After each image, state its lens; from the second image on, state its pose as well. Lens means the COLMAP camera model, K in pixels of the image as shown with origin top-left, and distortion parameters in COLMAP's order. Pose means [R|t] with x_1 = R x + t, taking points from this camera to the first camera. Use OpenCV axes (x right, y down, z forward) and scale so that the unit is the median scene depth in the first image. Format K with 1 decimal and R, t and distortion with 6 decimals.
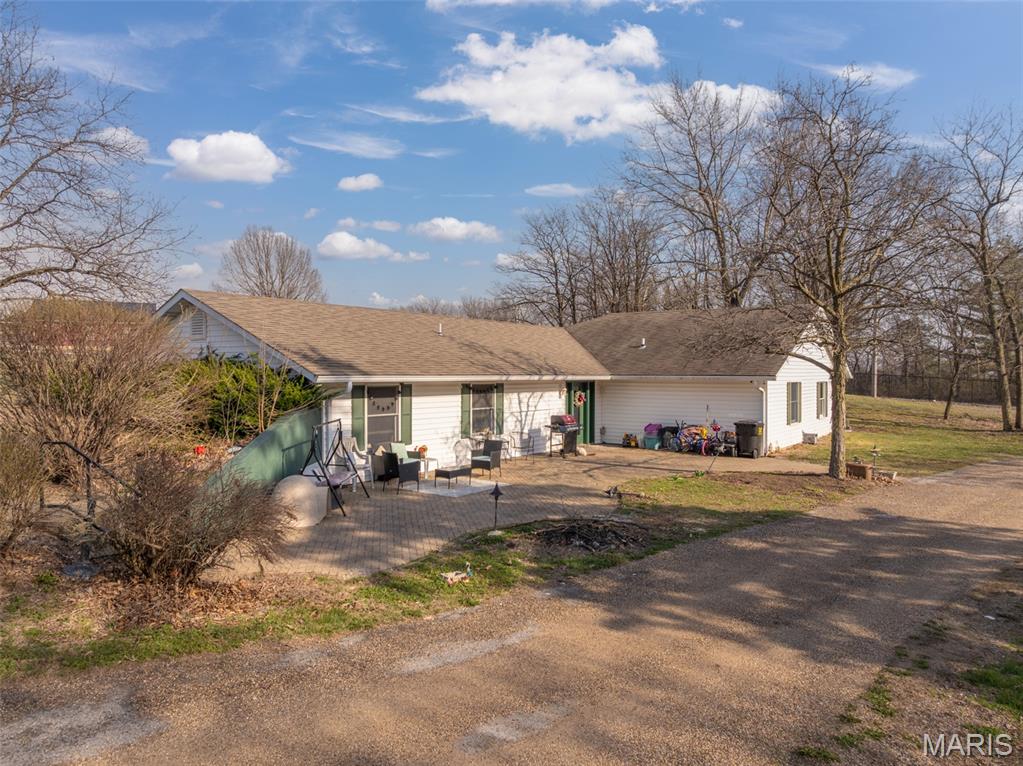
lens RADIAL K [[718.2, 0, 514.3], [0, 718.2, 382.8], [0, 0, 1]] dist [-0.052578, 0.026755]
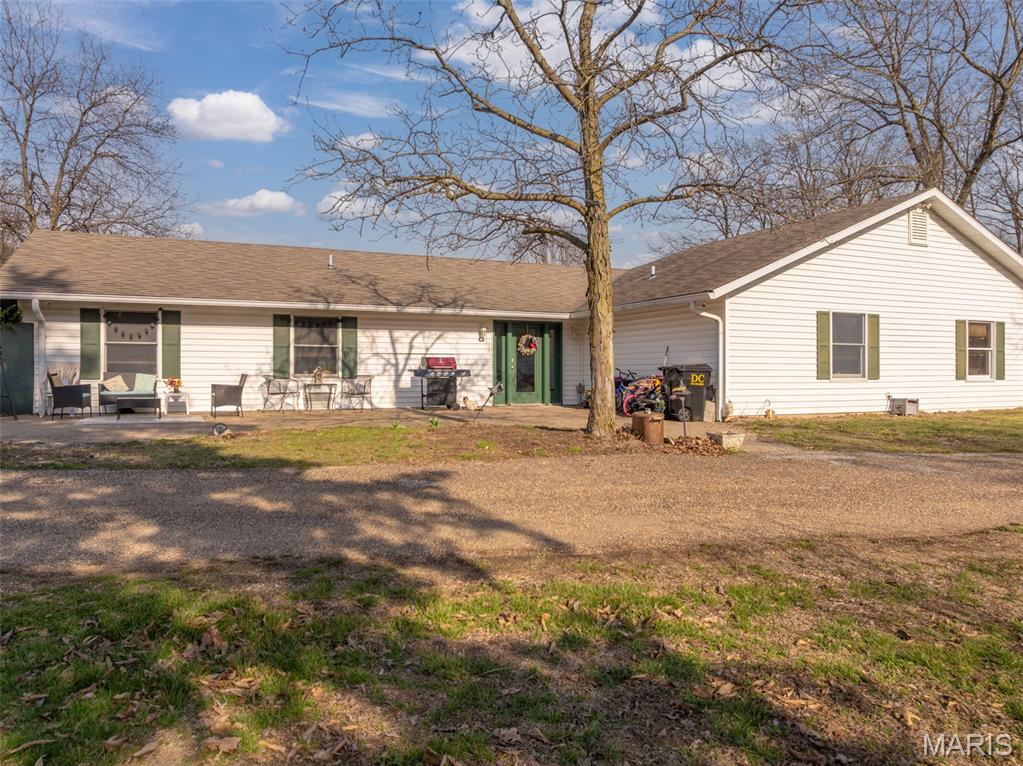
lens RADIAL K [[718.2, 0, 511.0], [0, 718.2, 374.8], [0, 0, 1]] dist [-0.052578, 0.026755]
pose [[0.857261, -0.001221, -0.514880, 0.667487], [-0.005084, 0.999928, -0.010836, 0.089241], [0.514857, 0.011906, 0.857194, 0.457215]]
